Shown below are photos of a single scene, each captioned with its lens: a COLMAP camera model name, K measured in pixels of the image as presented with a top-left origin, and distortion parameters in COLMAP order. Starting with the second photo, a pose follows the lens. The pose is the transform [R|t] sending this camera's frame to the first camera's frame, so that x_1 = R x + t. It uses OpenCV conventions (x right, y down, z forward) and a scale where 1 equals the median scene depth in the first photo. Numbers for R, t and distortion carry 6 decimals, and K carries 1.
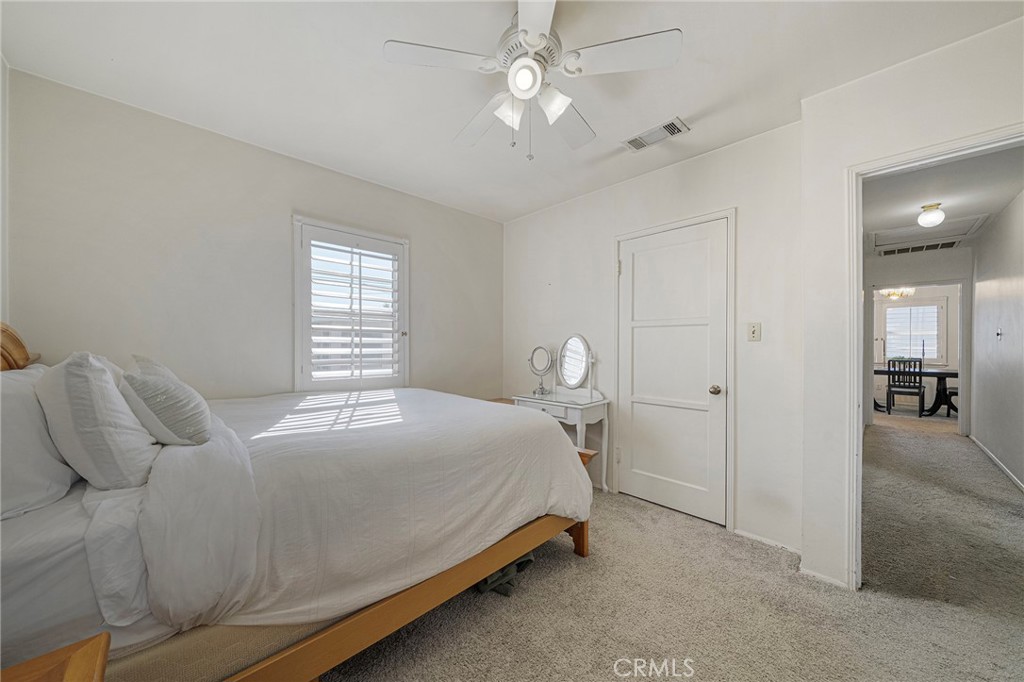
lens RADIAL K [[353.4, 0, 508.5], [0, 353.4, 342.3], [0, 0, 1]] dist [-0.004321, 0.000082]
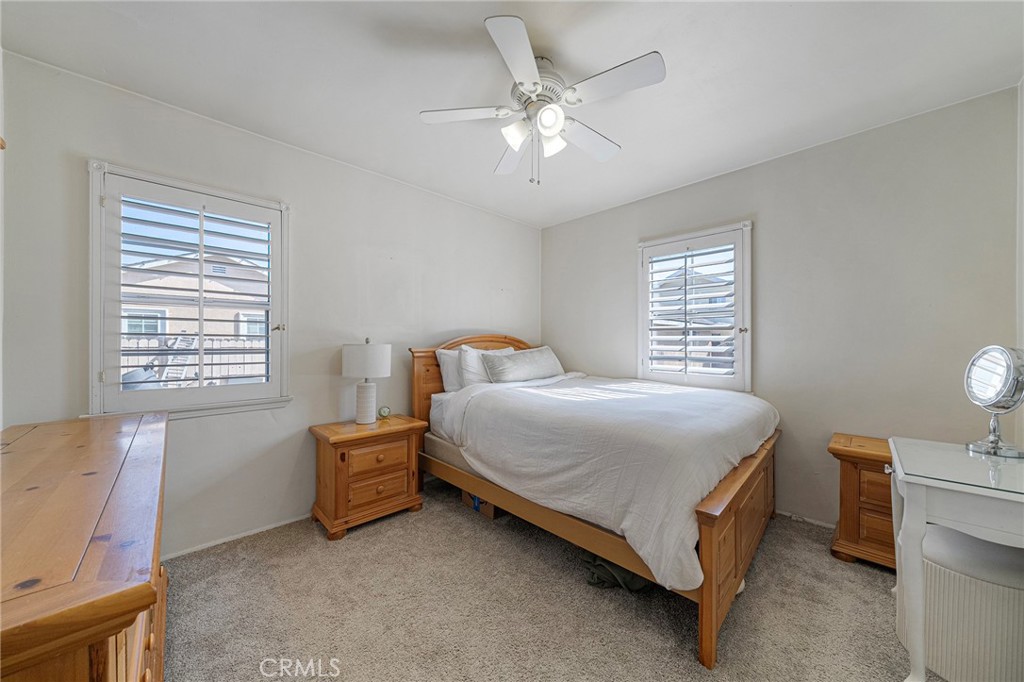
lens RADIAL K [[353.4, 0, 510.3], [0, 353.4, 345.4], [0, 0, 1]] dist [-0.004321, 0.000082]
pose [[0.008661, 0.002339, -0.999960, 1.087077], [0.003423, 0.999991, 0.002369, 0.016159], [0.999957, -0.003444, 0.008653, 0.803700]]
